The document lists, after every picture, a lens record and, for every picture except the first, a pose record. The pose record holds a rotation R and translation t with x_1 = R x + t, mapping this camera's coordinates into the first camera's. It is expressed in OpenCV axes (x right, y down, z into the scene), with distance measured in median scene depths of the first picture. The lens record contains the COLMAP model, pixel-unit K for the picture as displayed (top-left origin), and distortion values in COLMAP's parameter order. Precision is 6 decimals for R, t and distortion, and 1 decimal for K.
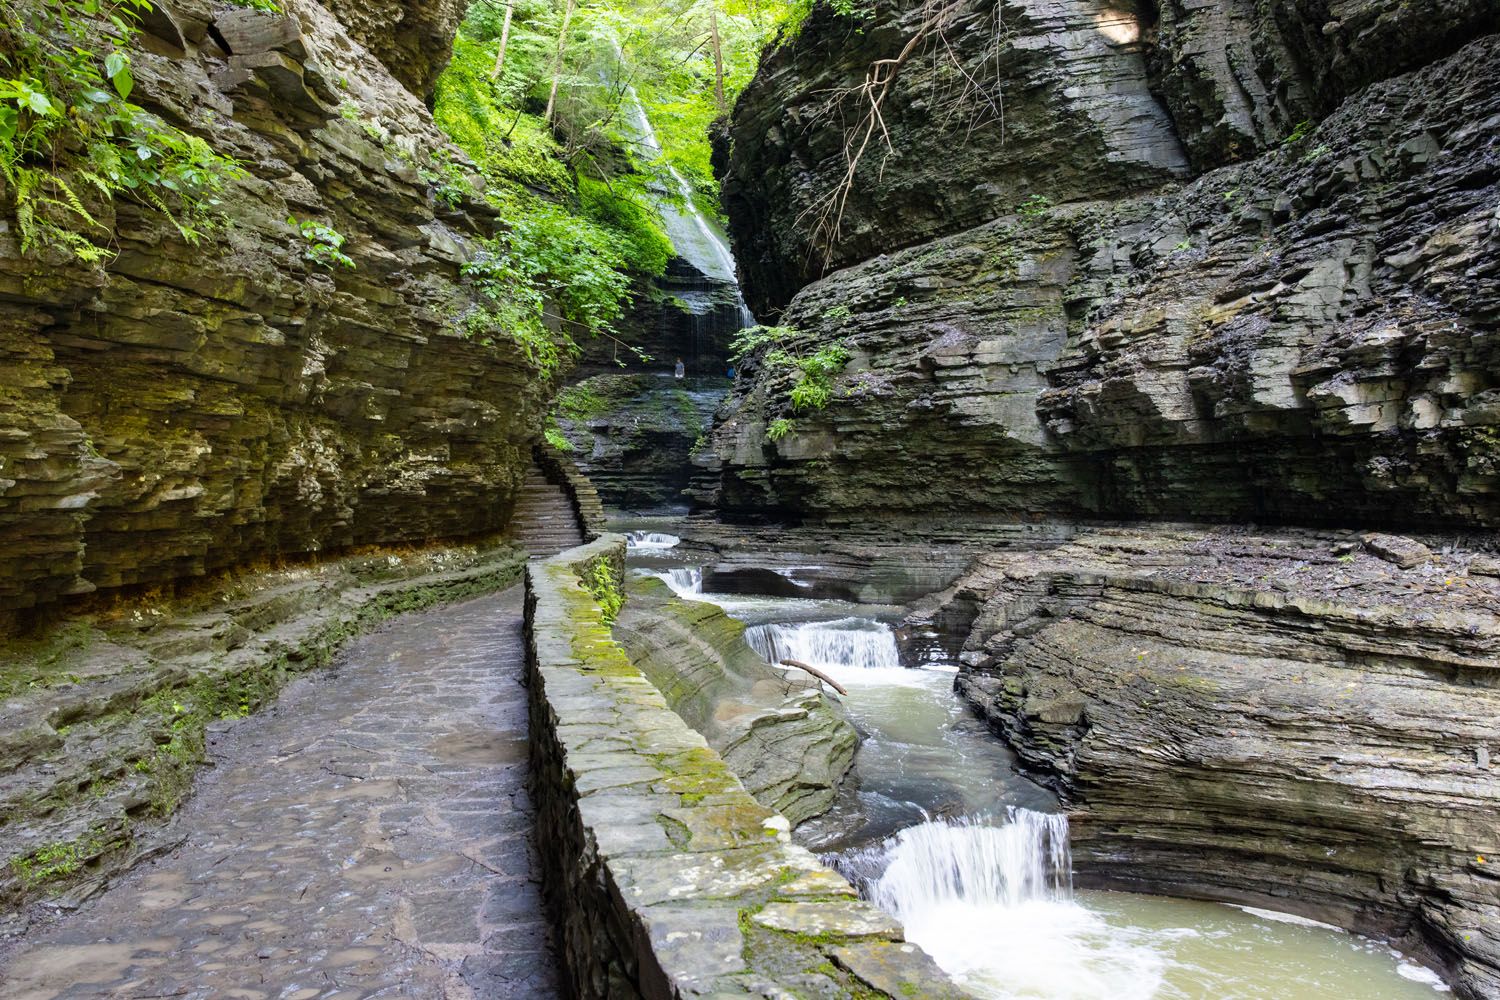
lens RADIAL K [[1426.8, 0, 725.9], [0, 1426.8, 496.6], [0, 0, 1]] dist [-0.009030, 0.003707]
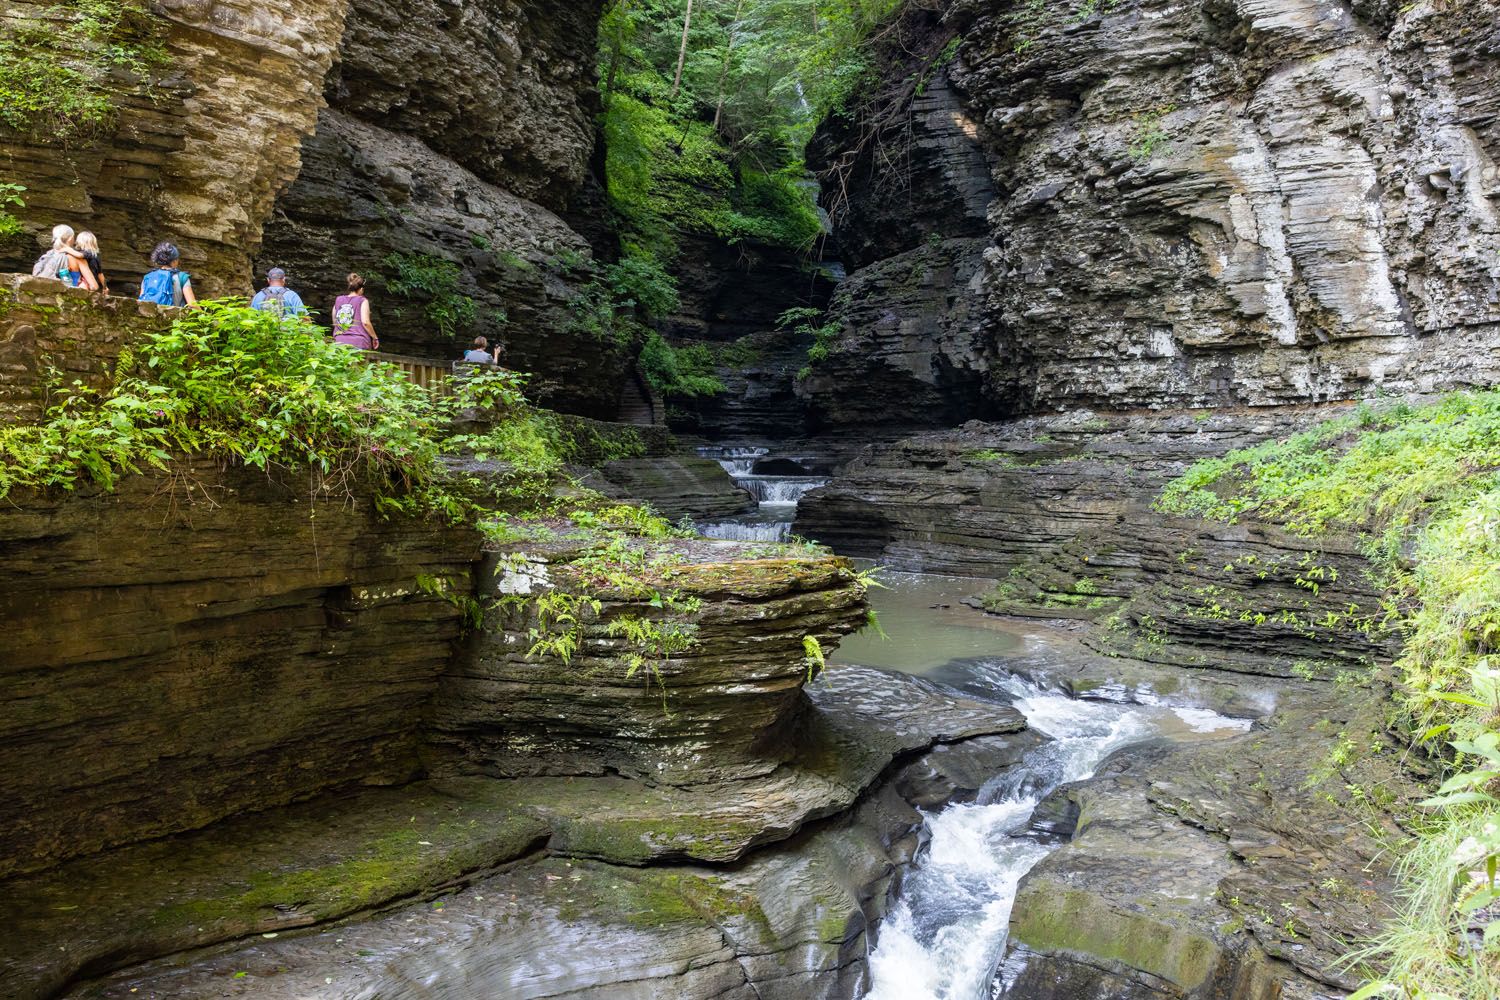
lens RADIAL K [[1595.2, 0, 750.0], [0, 1595.2, 500.0], [0, 0, 1]] dist [0.095533, -0.002076]
pose [[0.987105, 0.014530, -0.159412, 0.138830], [-0.010094, 0.999540, 0.028606, 0.022732], [0.159754, -0.026629, 0.986798, -0.406905]]
